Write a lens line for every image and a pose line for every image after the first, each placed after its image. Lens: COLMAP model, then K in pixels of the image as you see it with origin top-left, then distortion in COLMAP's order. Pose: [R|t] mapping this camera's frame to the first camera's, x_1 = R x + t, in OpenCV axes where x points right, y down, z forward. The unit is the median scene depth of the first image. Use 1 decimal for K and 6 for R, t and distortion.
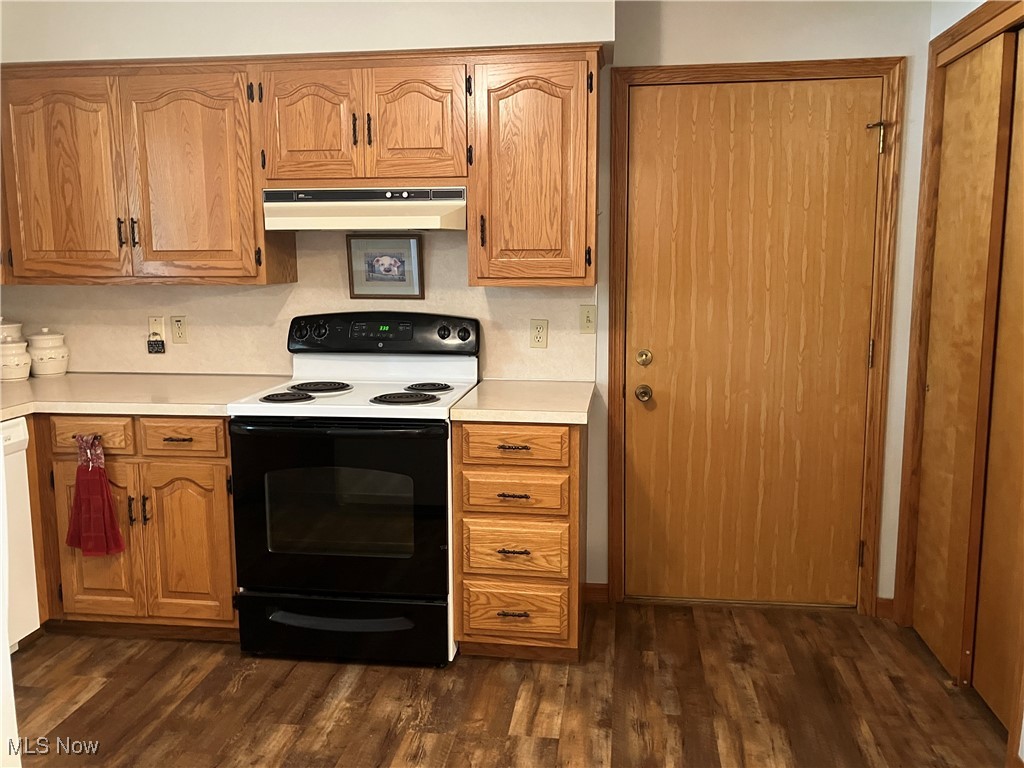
lens RADIAL K [[840.2, 0, 525.3], [0, 840.2, 363.4], [0, 0, 1]] dist [0.065523, -0.076961]
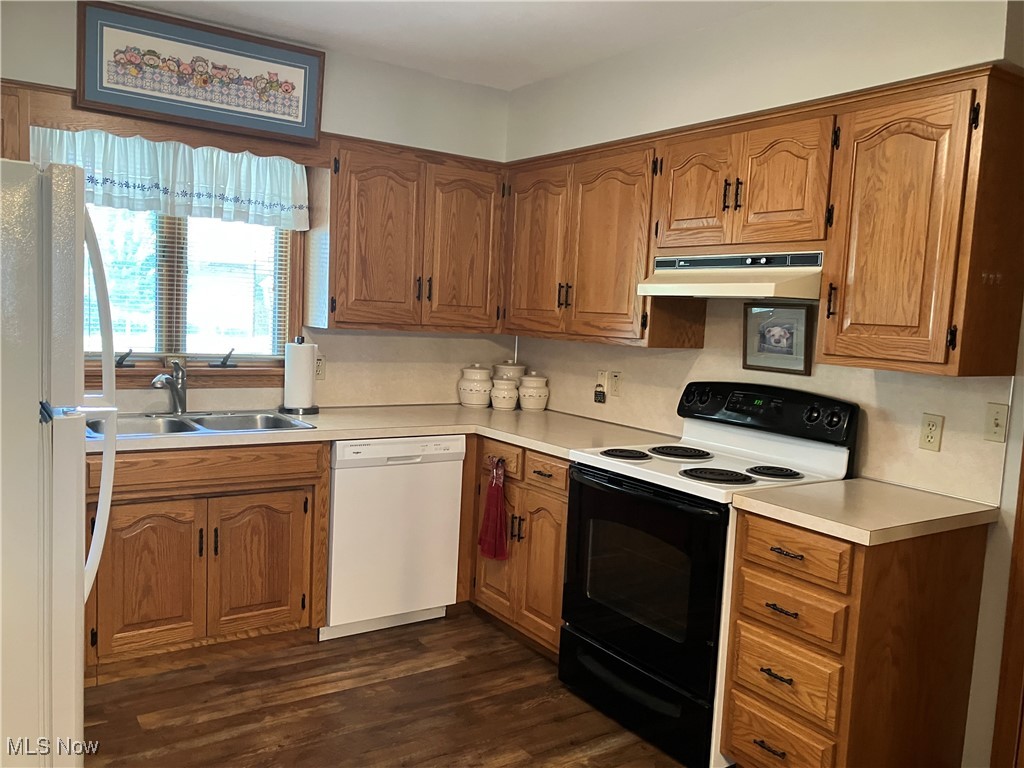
lens RADIAL K [[840.2, 0, 508.5], [0, 840.2, 383.9], [0, 0, 1]] dist [0.065523, -0.076961]
pose [[0.676378, 0.103982, -0.729178, 0.365394], [-0.147003, 0.989125, 0.004693, -0.028878], [0.721736, 0.104017, 0.684308, 0.174112]]
